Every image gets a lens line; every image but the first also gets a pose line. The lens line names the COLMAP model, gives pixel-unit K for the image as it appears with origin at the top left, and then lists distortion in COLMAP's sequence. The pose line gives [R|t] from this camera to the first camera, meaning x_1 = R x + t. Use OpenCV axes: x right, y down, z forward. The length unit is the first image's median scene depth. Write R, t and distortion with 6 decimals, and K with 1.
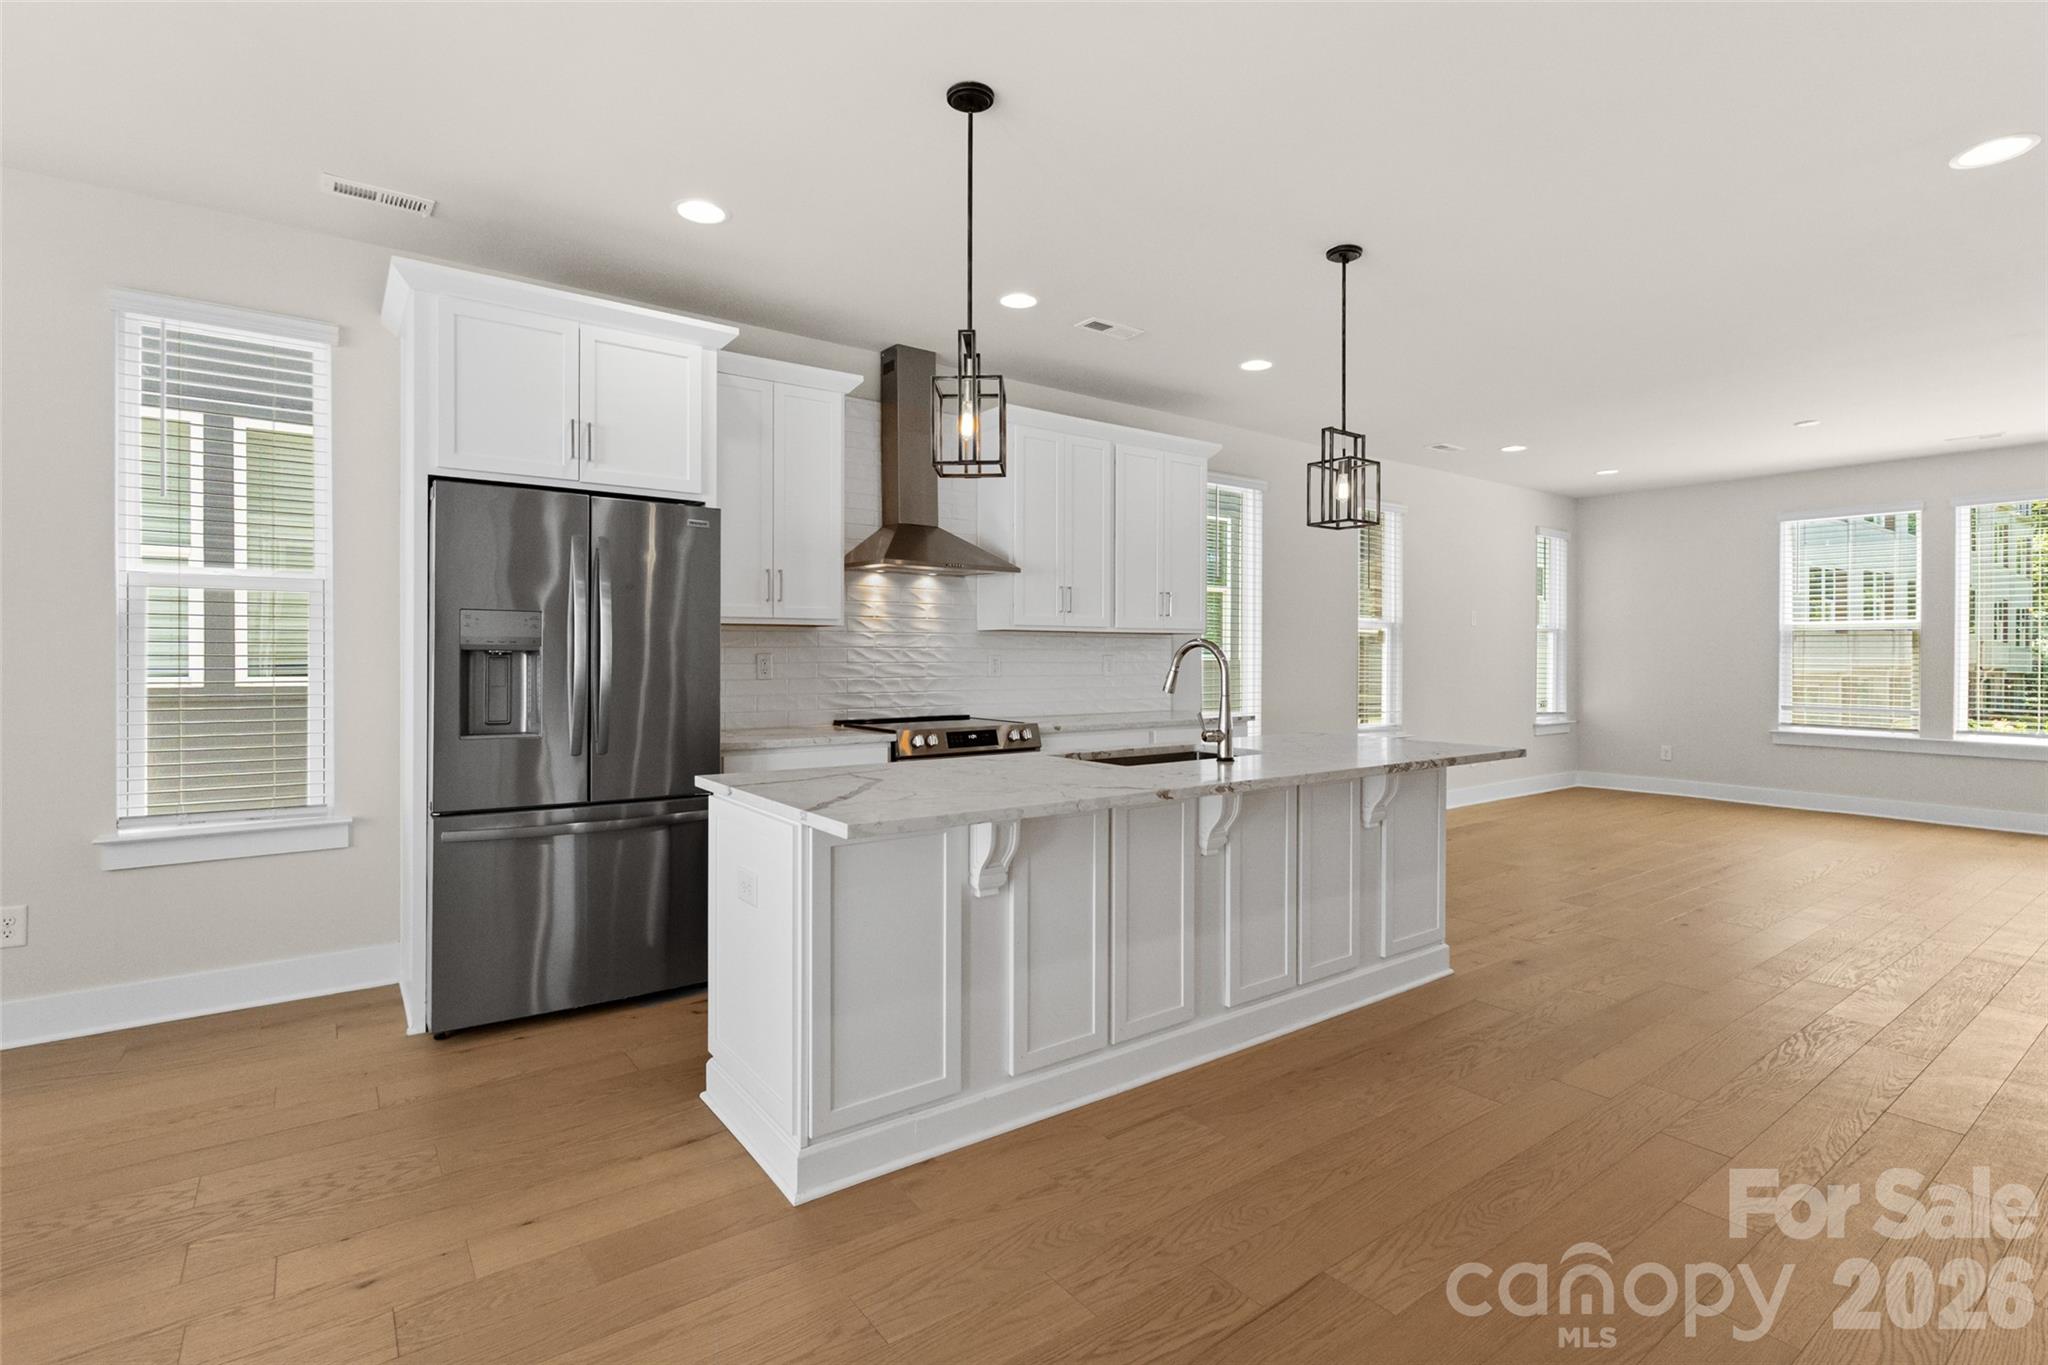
lens RADIAL K [[968.0, 0, 1022.0], [0, 968.0, 653.0], [0, 0, 1]] dist [-0.003221, -0.000191]
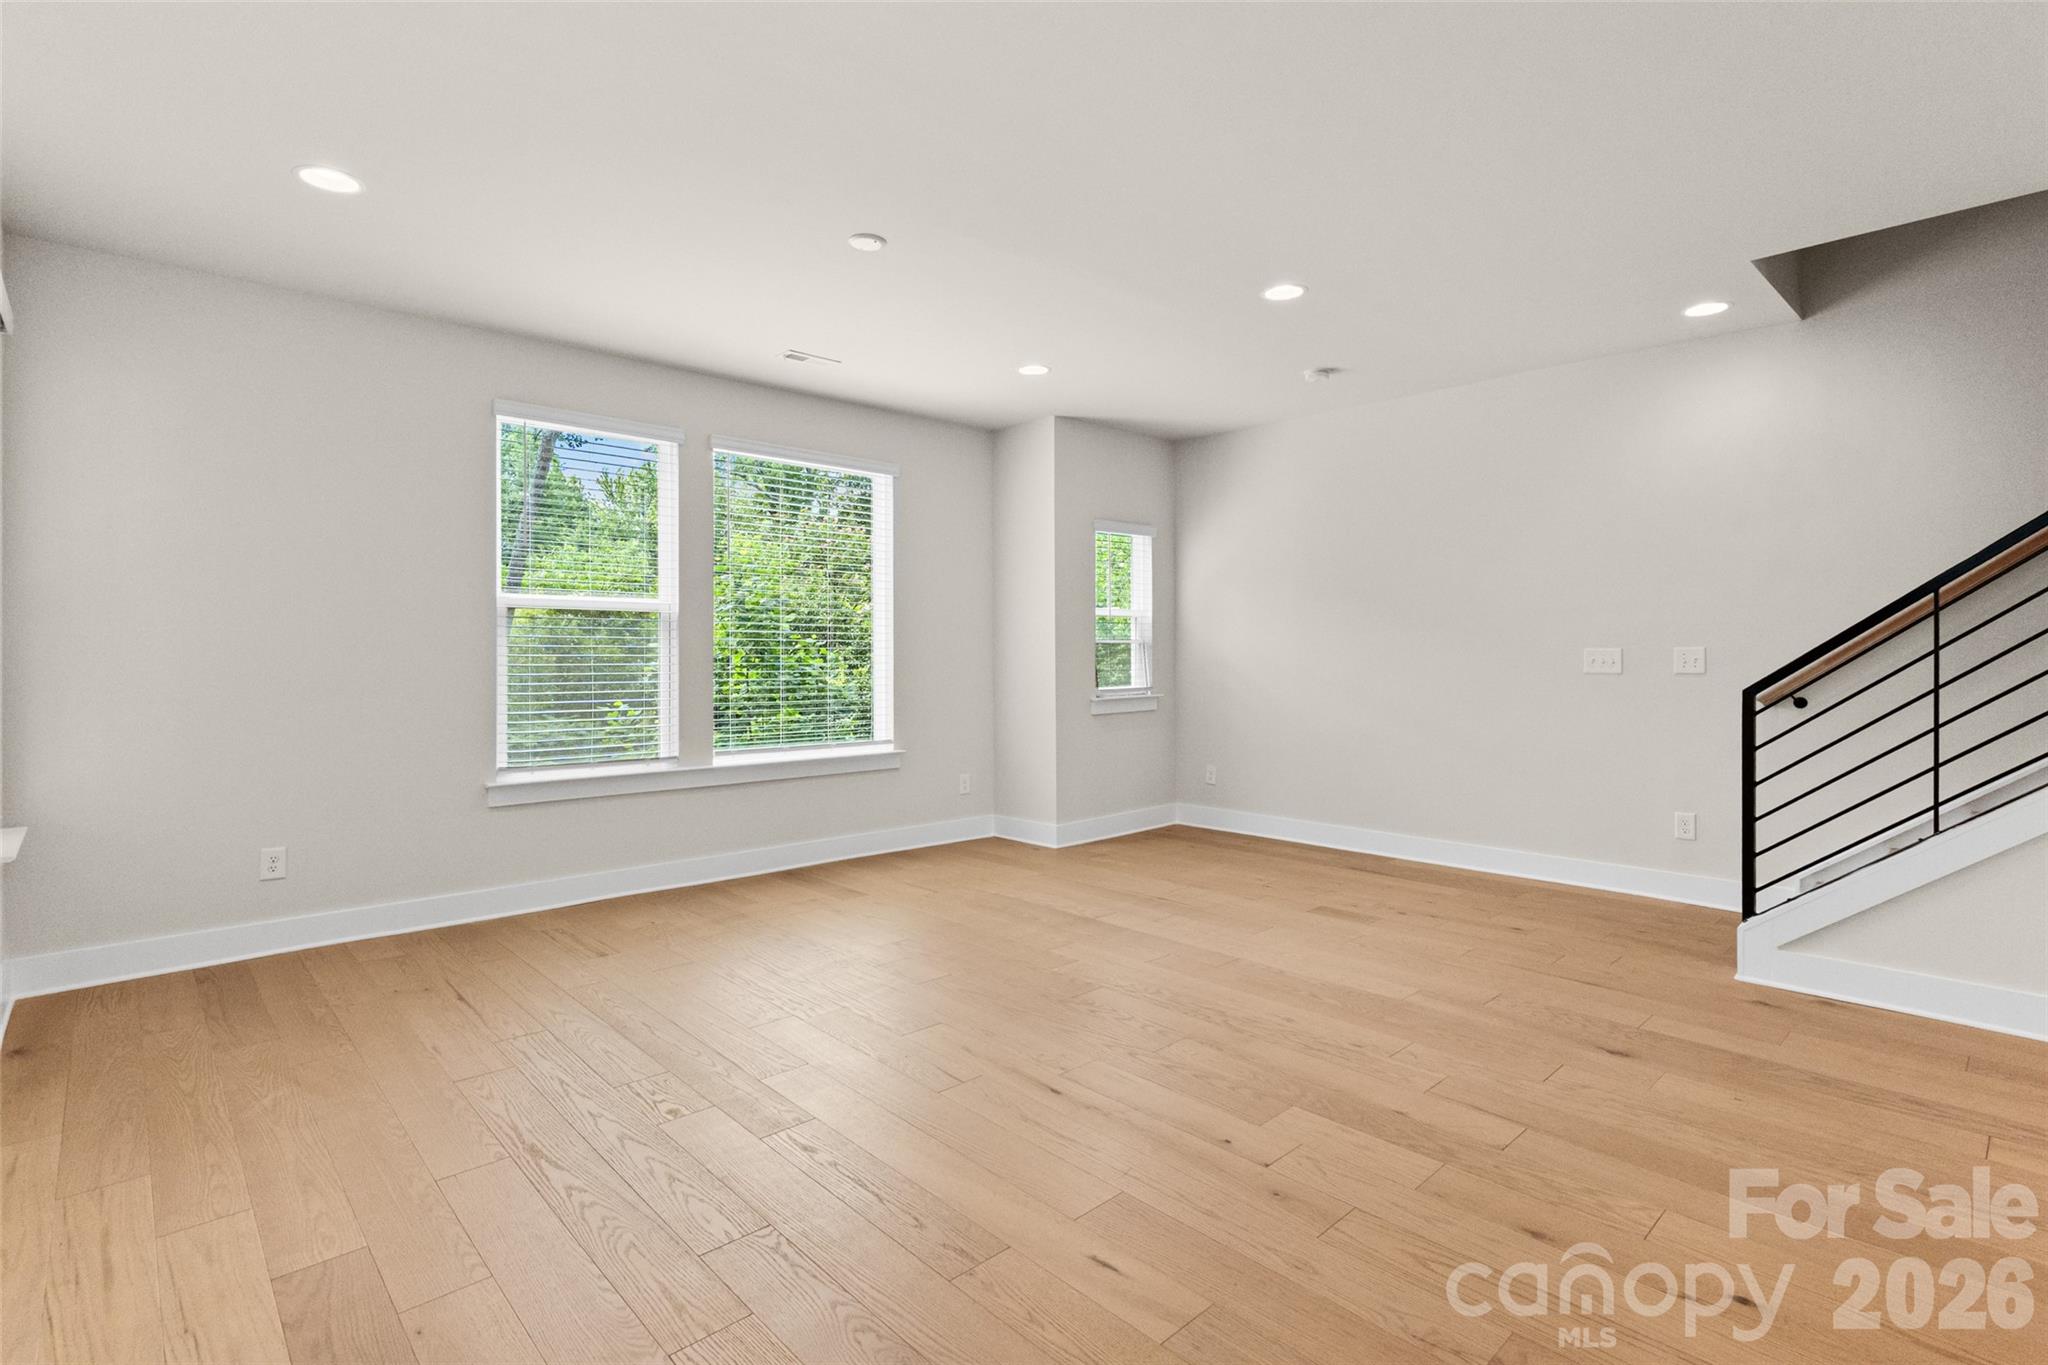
lens RADIAL K [[968.0, 0, 1022.0], [0, 968.0, 653.0], [0, 0, 1]] dist [-0.003221, -0.000191]
pose [[-0.117226, -0.003142, 0.993100, 0.322902], [-0.002792, 0.999992, 0.002835, 0.002567], [-0.993101, -0.002441, -0.117234, 1.320414]]
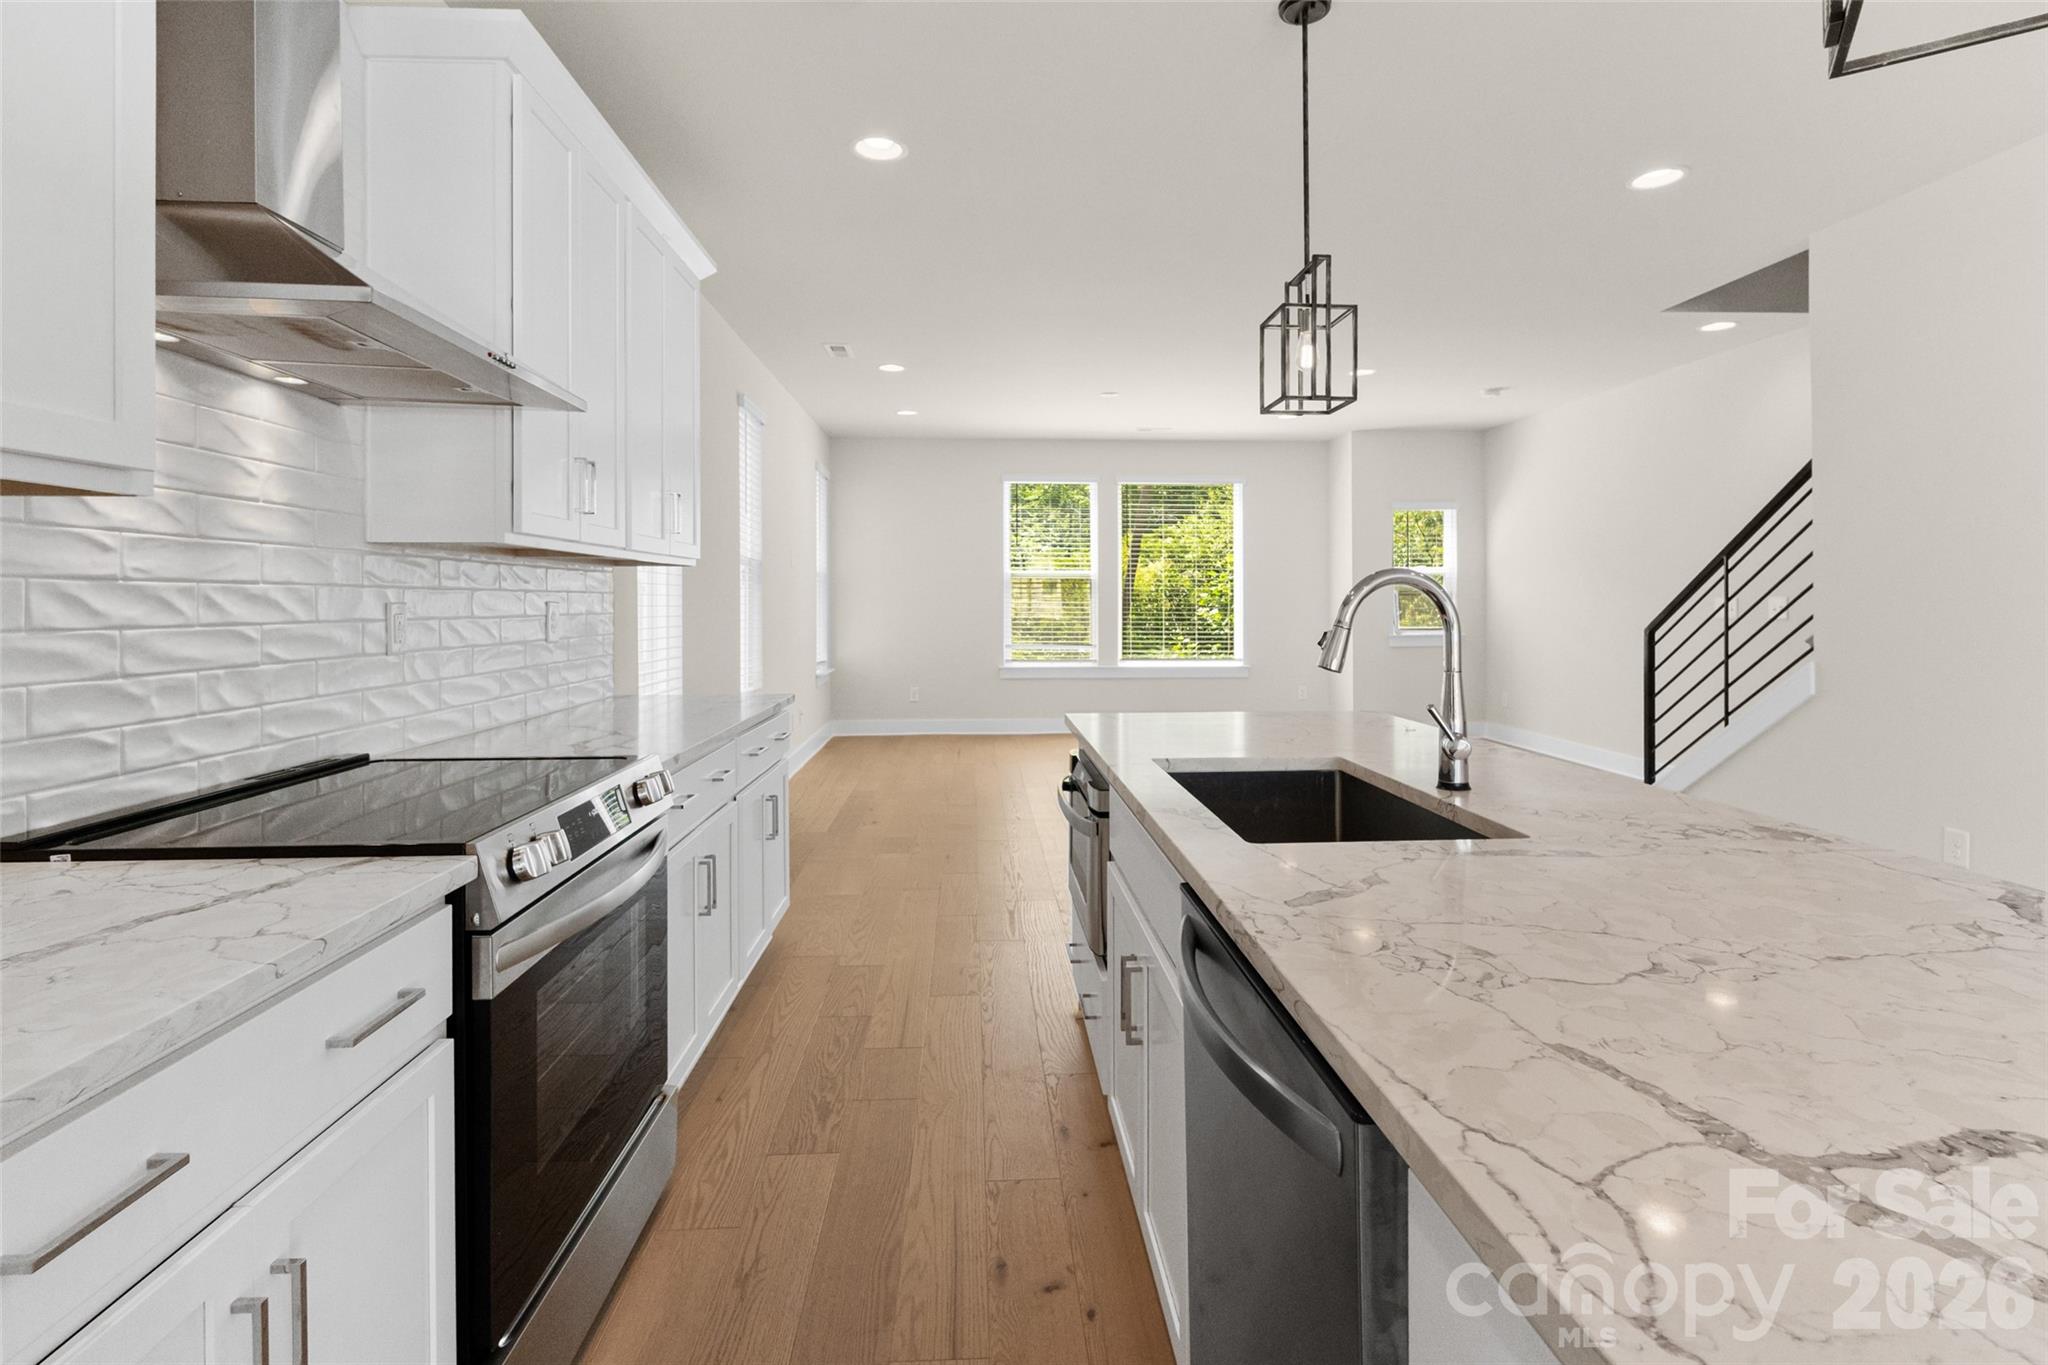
lens RADIAL K [[978.2, 0, 1025.7], [0, 978.2, 599.7], [0, 0, 1]] dist [-0.004191, -0.000398]
pose [[0.547279, -0.001846, 0.836948, -0.268292], [0.000800, 0.999998, 0.001683, 0.000610], [-0.836950, -0.000251, 0.547279, 0.616238]]
